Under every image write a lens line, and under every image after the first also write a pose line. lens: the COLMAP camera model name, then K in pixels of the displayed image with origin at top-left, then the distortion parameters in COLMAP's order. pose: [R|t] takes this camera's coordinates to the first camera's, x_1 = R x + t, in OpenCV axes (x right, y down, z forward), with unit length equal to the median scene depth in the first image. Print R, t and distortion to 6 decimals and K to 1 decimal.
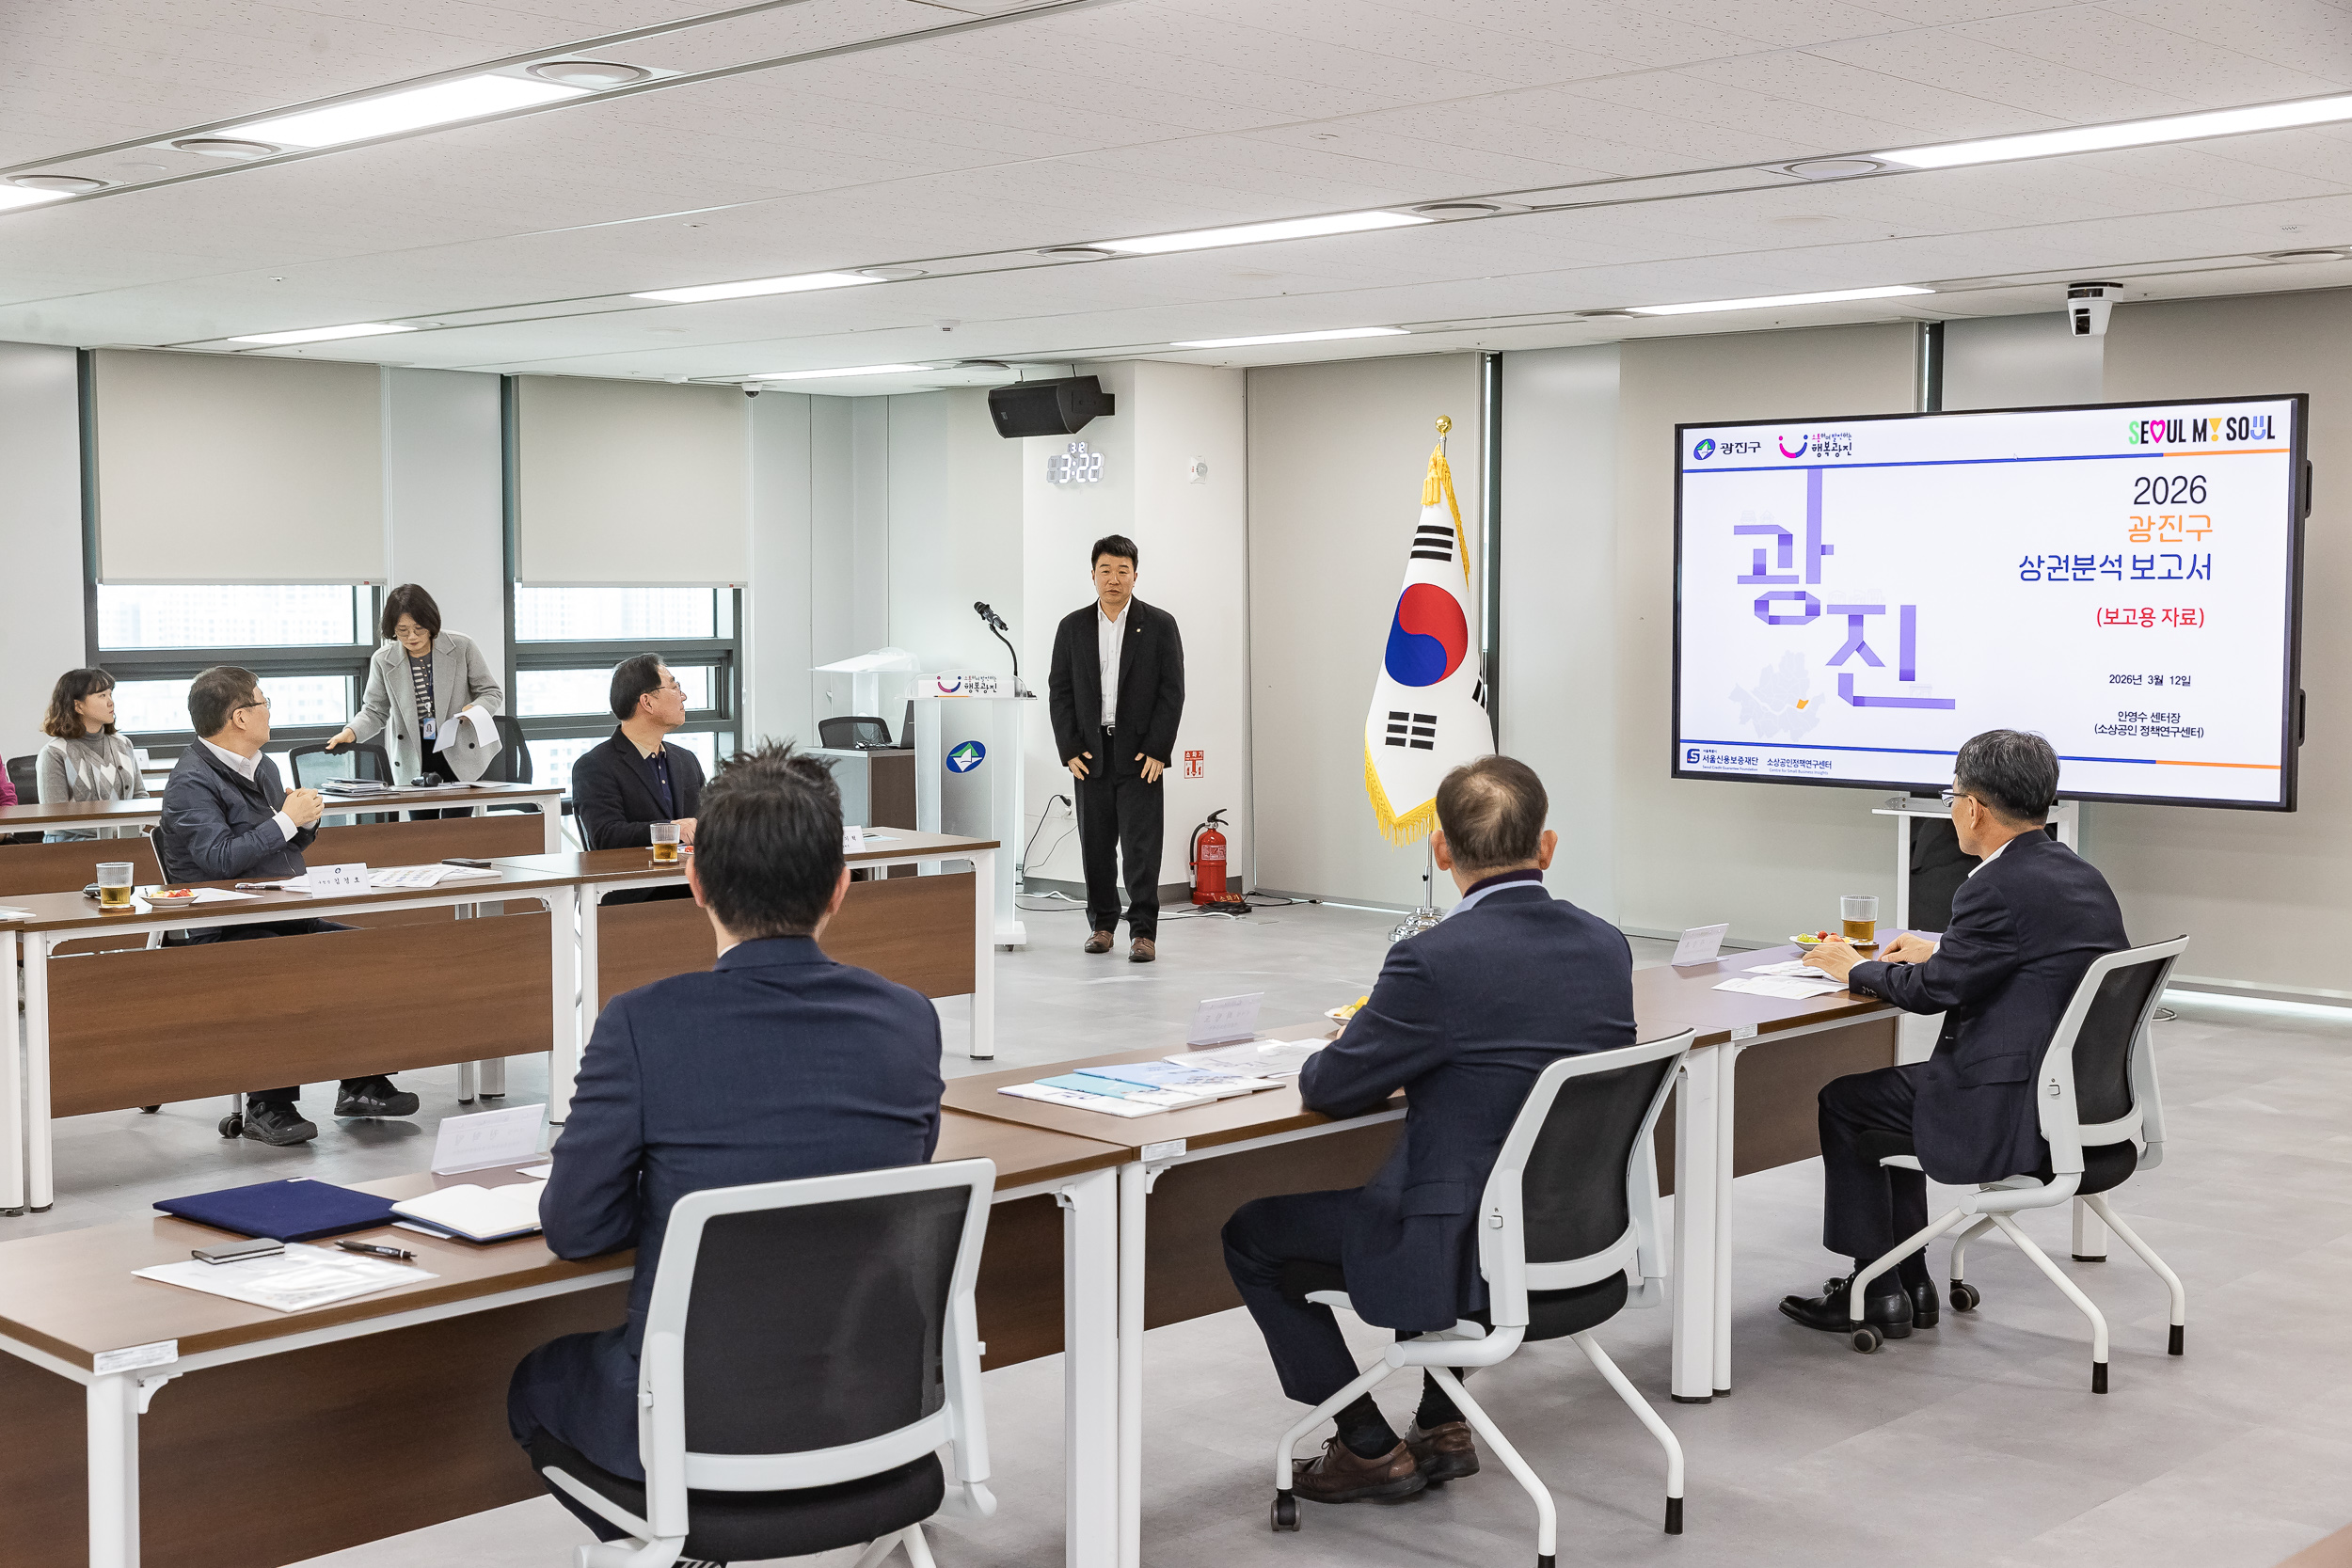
lens RADIAL K [[2807.1, 0, 1168.0], [0, 2807.1, 805.5], [0, 0, 1]] dist [0.021526, 0.034712]
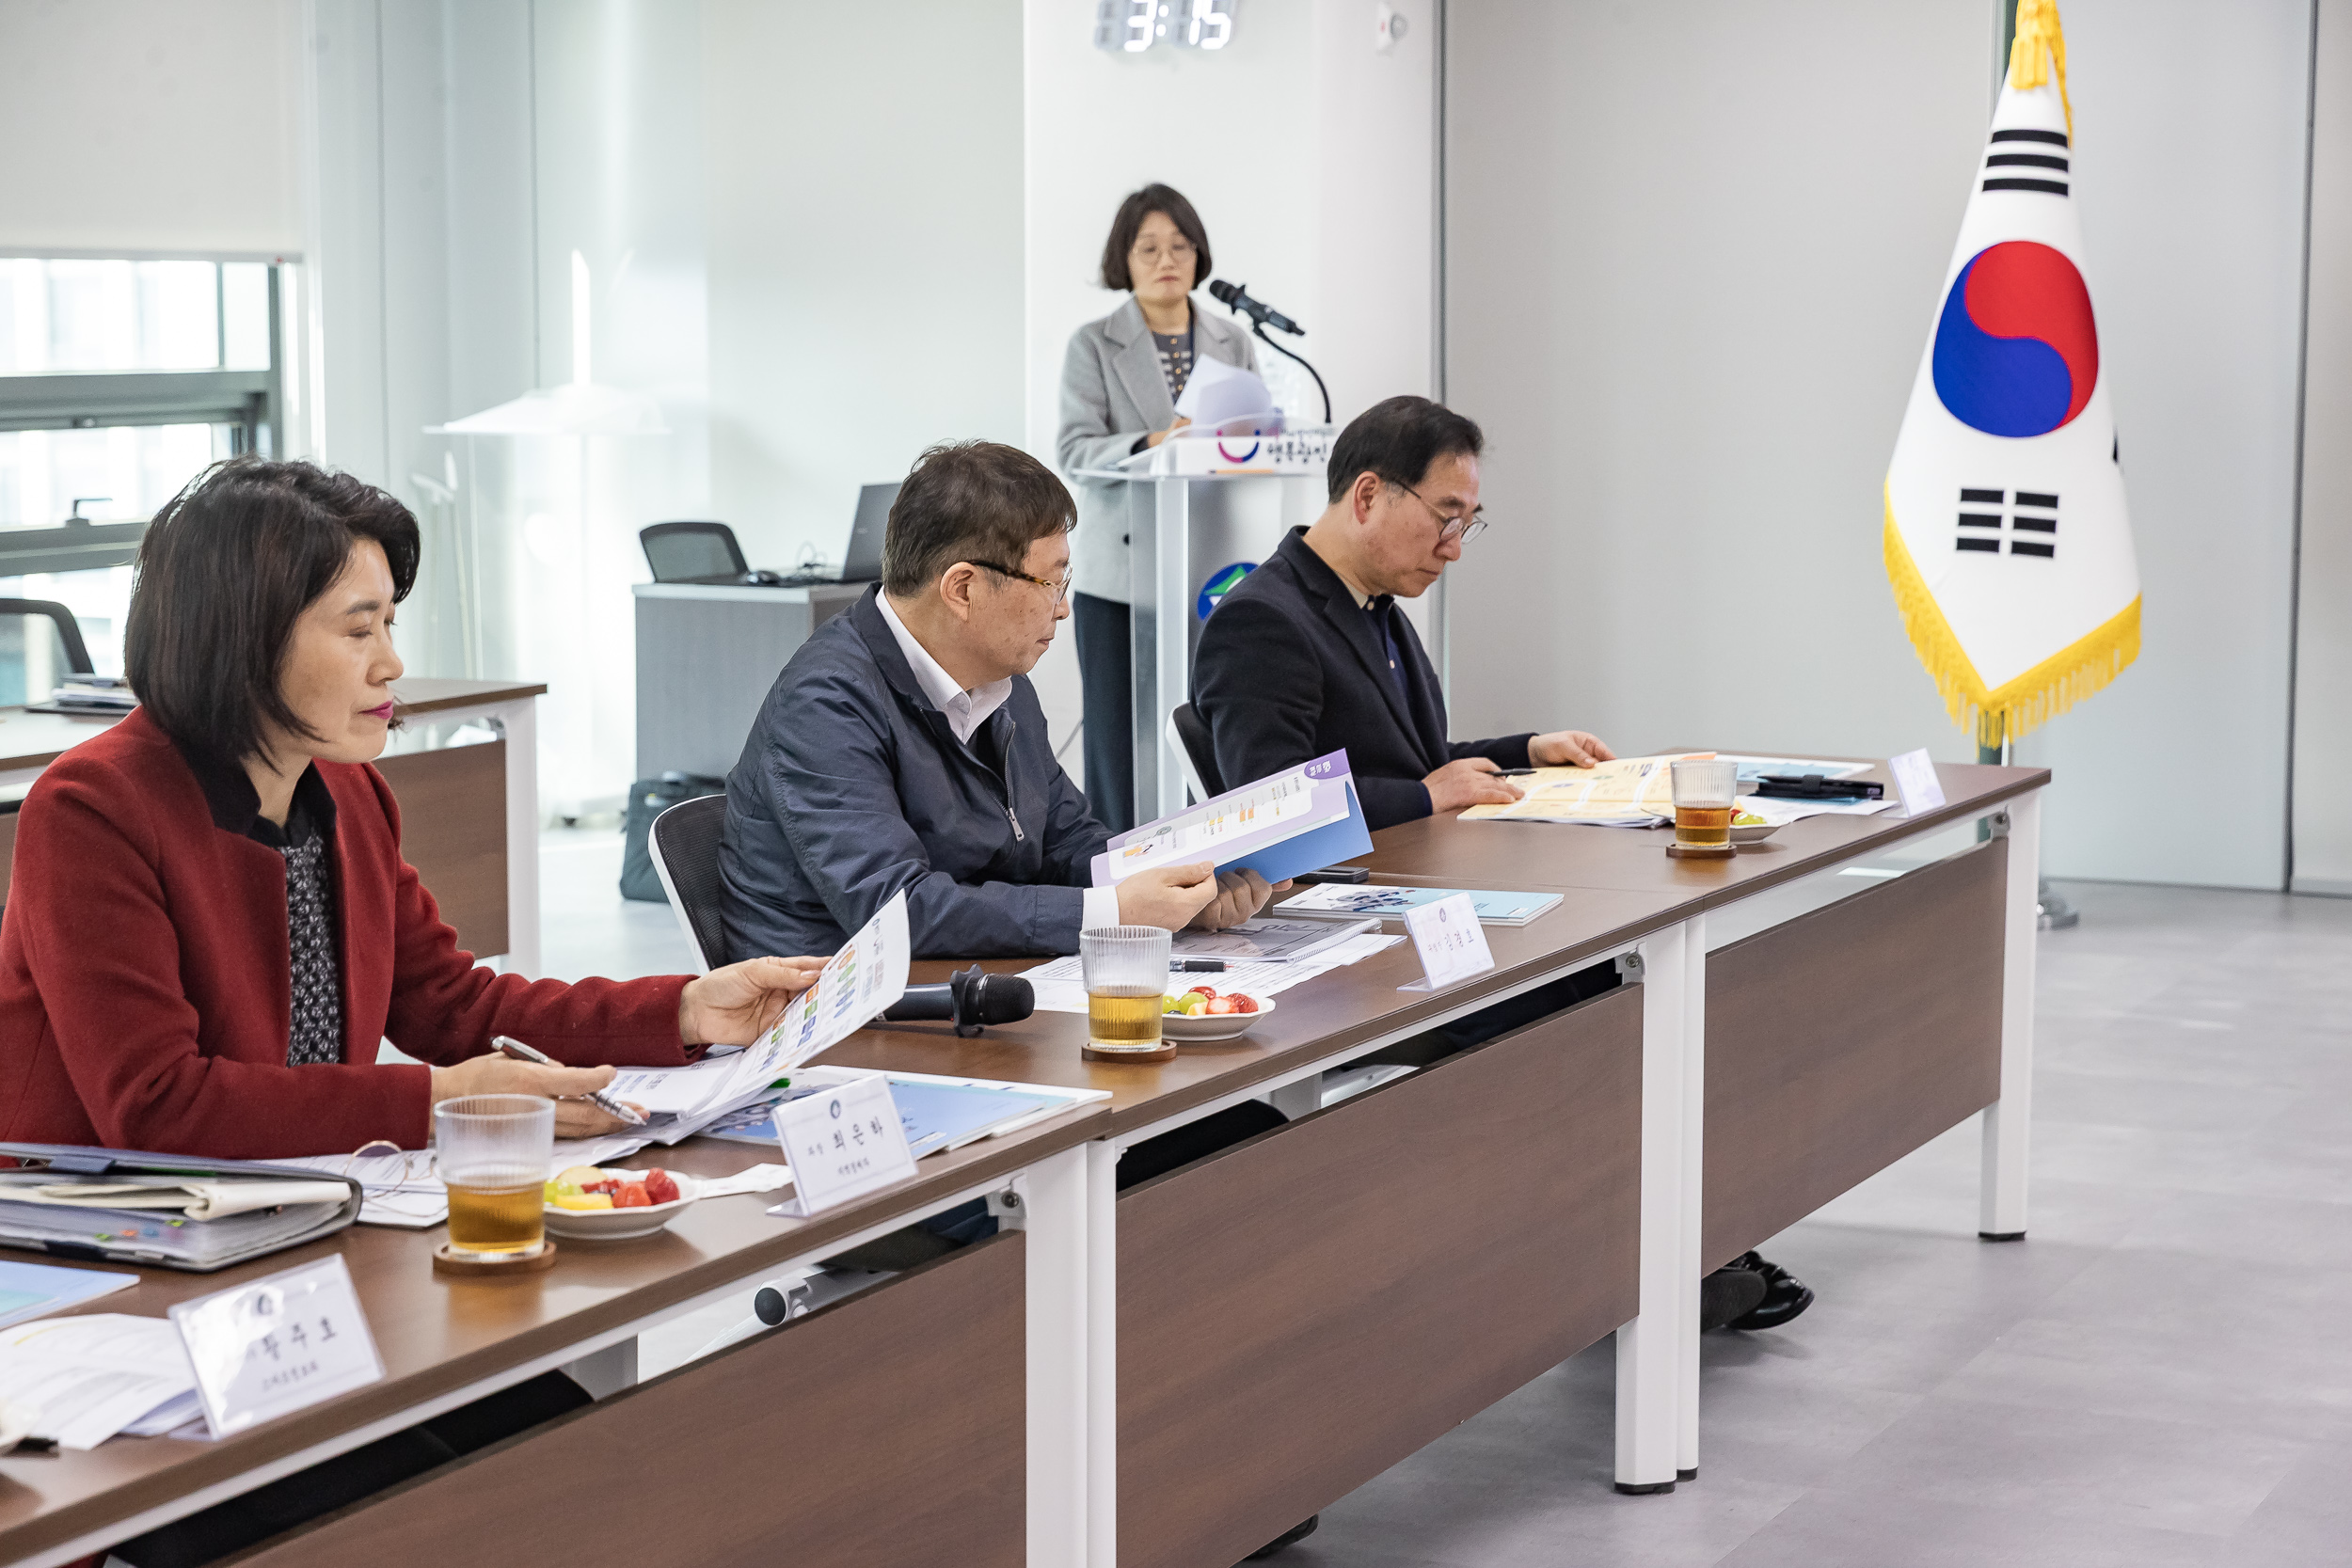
lens RADIAL K [[4390.3, 0, 1172.2], [0, 4390.3, 843.2], [0, 0, 1]] dist [0.082015, 0.064311]
pose [[0.947011, -0.042241, 0.318411, -0.365528], [0.028627, 0.998470, 0.047316, -0.011730], [-0.319923, -0.035694, 0.946771, 0.302395]]
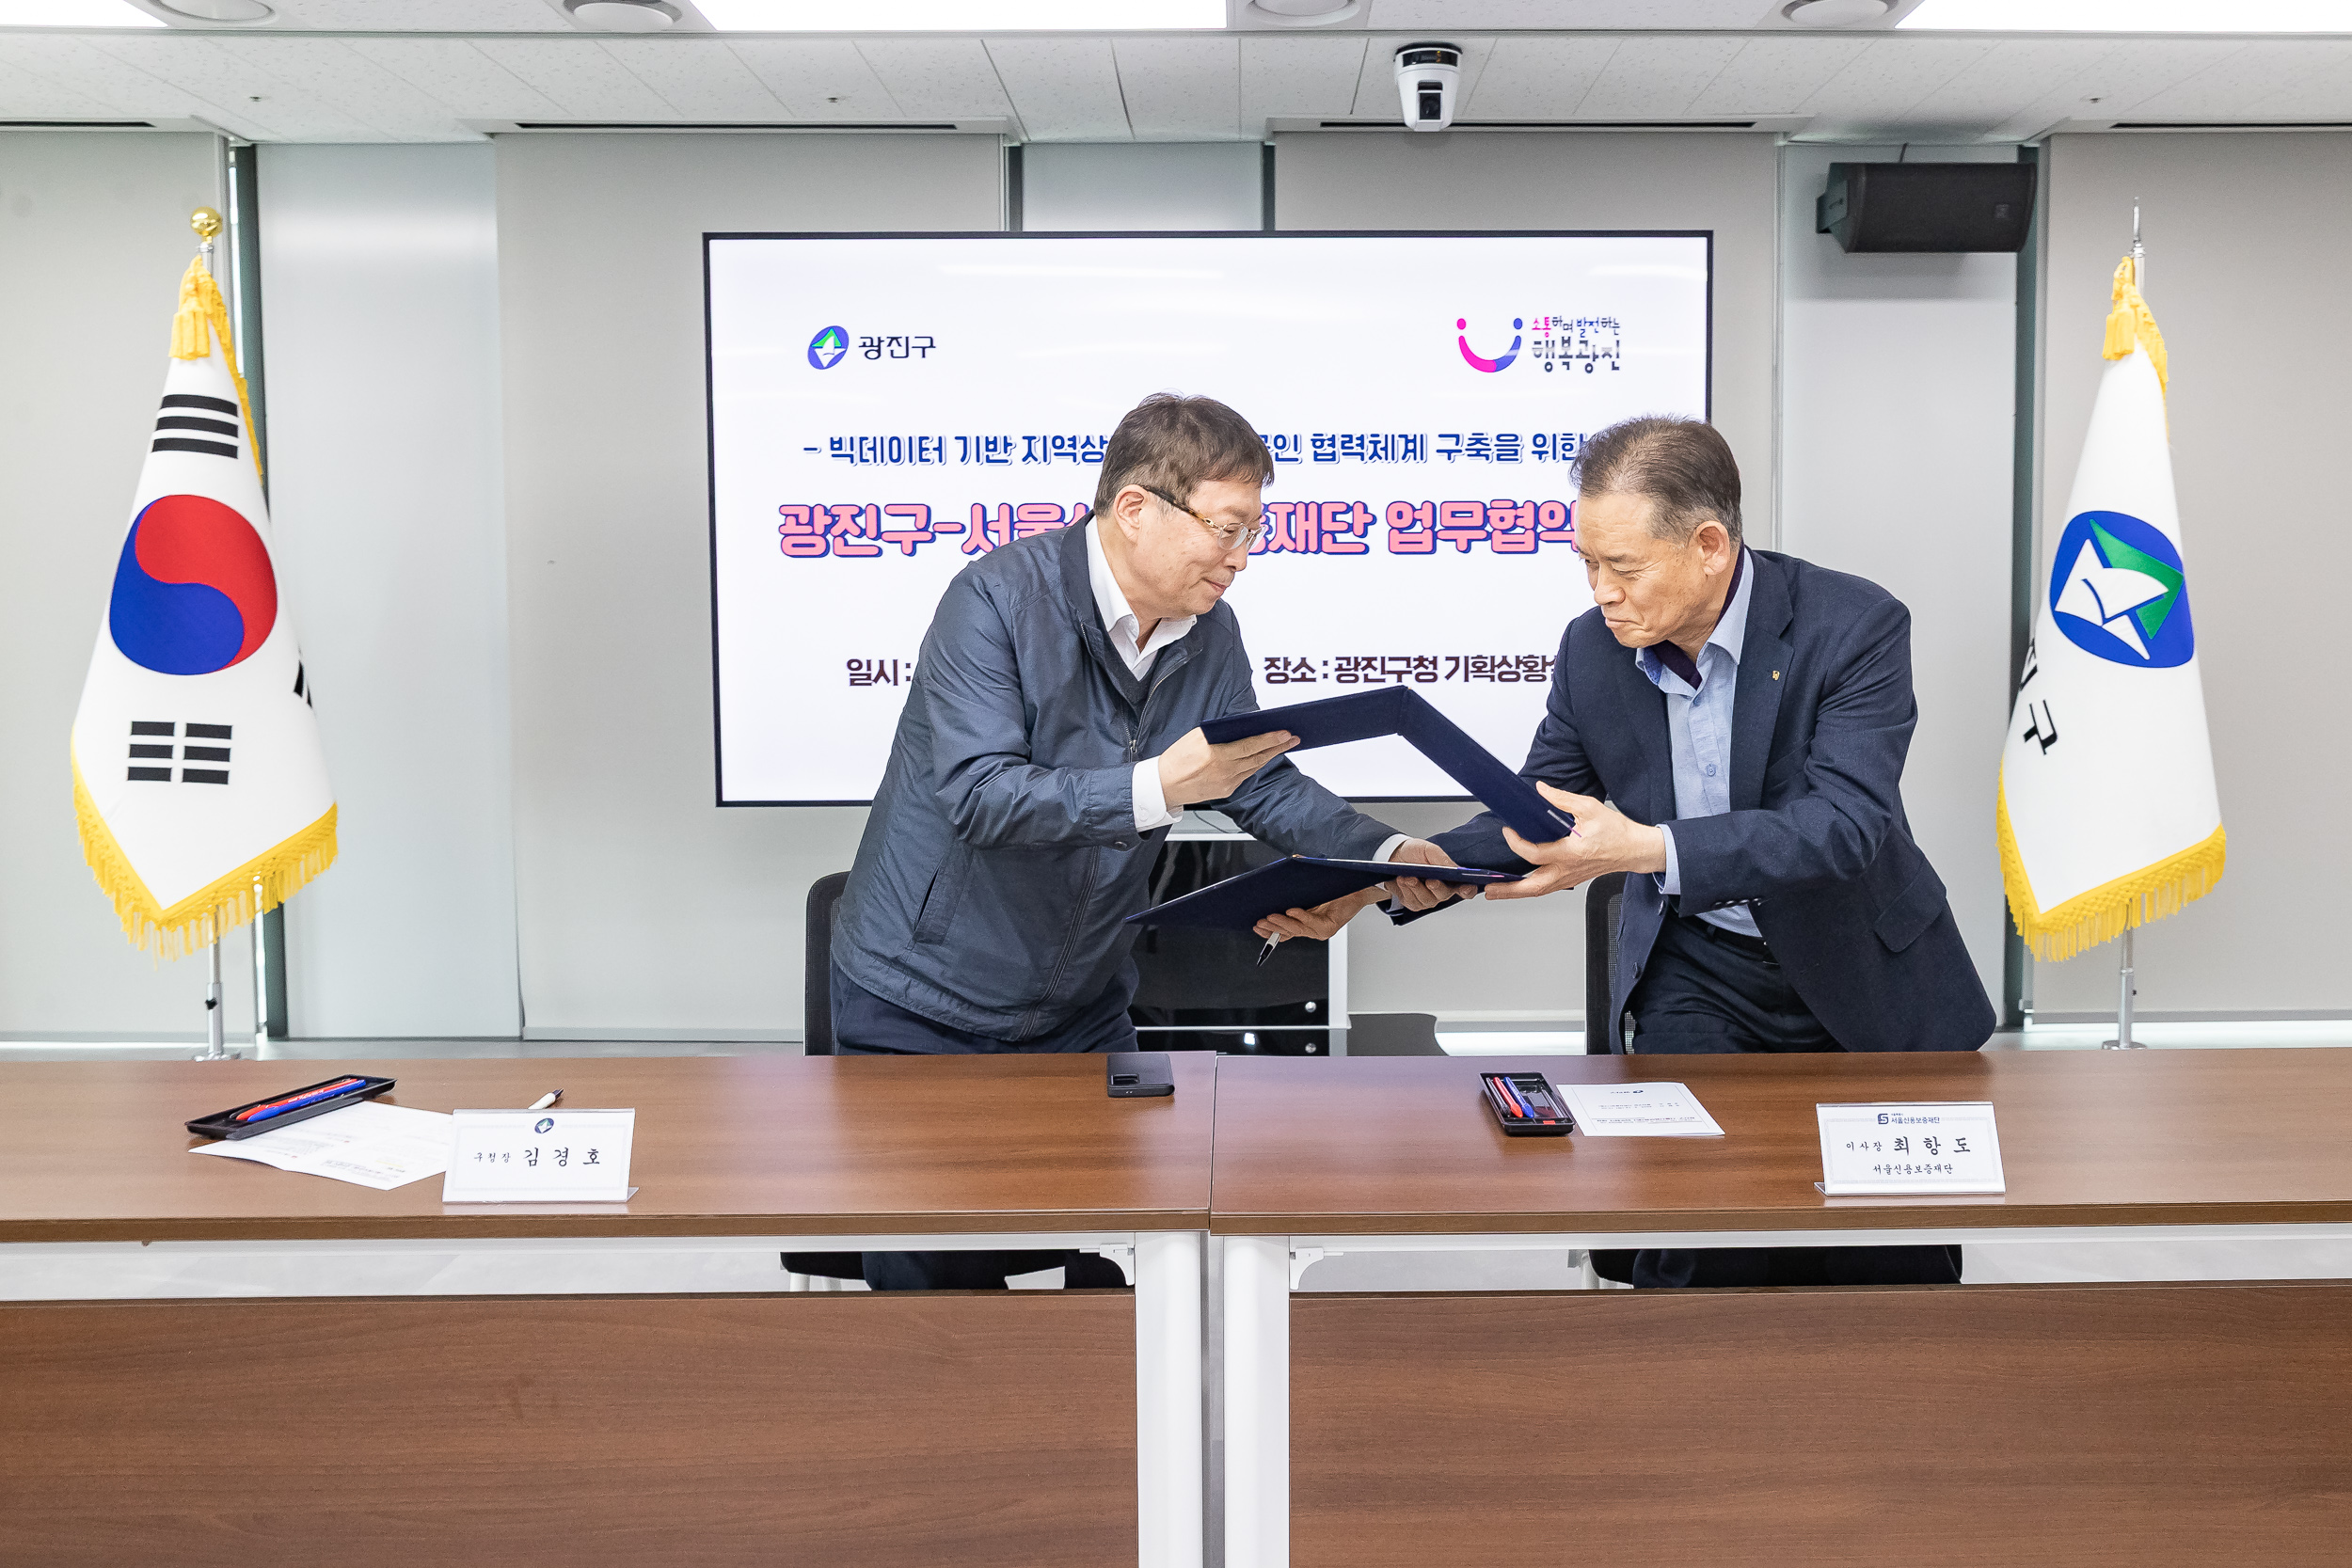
lens RADIAL K [[1889.4, 0, 1267.2], [0, 1889.4, 718.5], [0, 0, 1]] dist [-0.040192, 0.065022]
pose [[0.708731, -0.047311, 0.703891, -0.027588], [0.060306, 0.998160, 0.006369, -0.025725], [-0.702897, 0.037935, 0.710280, 0.646989]]
